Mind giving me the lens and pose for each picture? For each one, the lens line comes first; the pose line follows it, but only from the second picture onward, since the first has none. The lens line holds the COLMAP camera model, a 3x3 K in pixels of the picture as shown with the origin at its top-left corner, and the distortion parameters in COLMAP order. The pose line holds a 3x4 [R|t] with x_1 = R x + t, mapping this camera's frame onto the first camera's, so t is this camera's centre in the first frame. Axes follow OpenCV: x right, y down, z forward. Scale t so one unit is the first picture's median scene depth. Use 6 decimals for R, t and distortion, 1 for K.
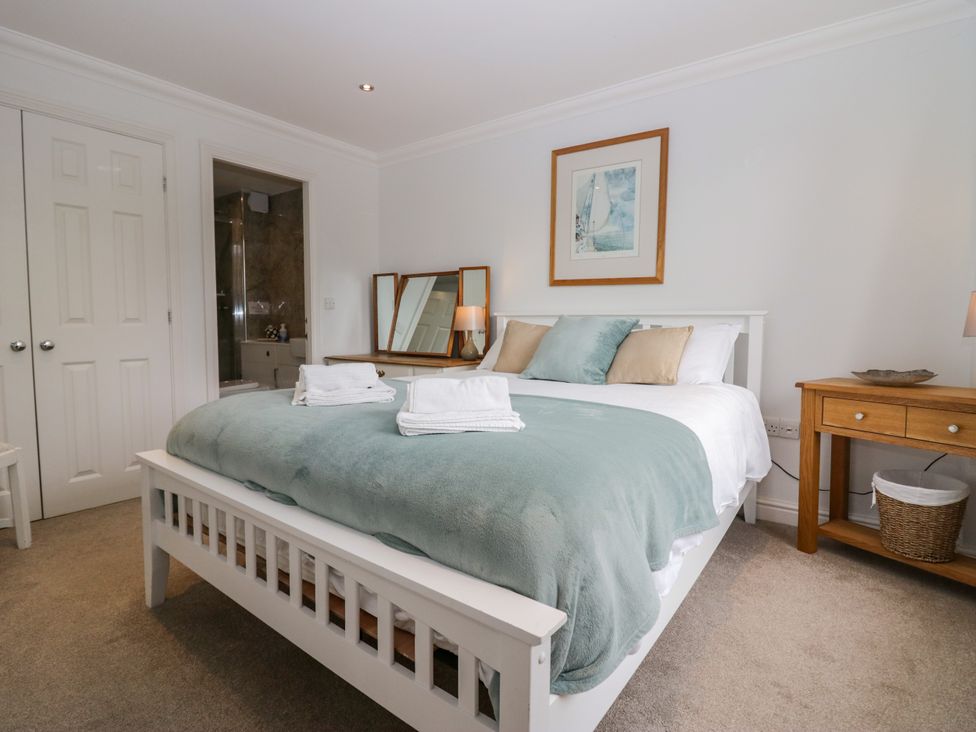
lens RADIAL K [[508.6, 0, 491.5], [0, 508.6, 361.9], [0, 0, 1]] dist [-0.015943, -0.003315]
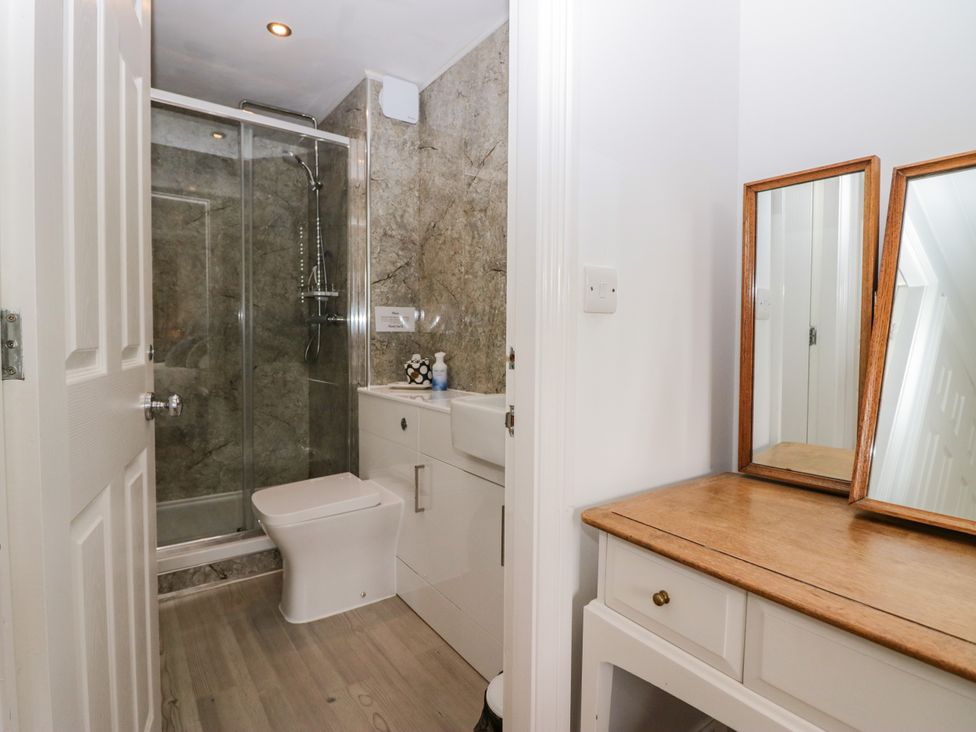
lens RADIAL K [[508.6, 0, 486.4], [0, 508.6, 363.6], [0, 0, 1]] dist [-0.015943, -0.003315]
pose [[0.948545, 0.017897, -0.316137, -0.225007], [-0.027548, 0.999280, -0.026086, -0.054357], [0.315443, 0.033453, 0.948355, 0.575540]]
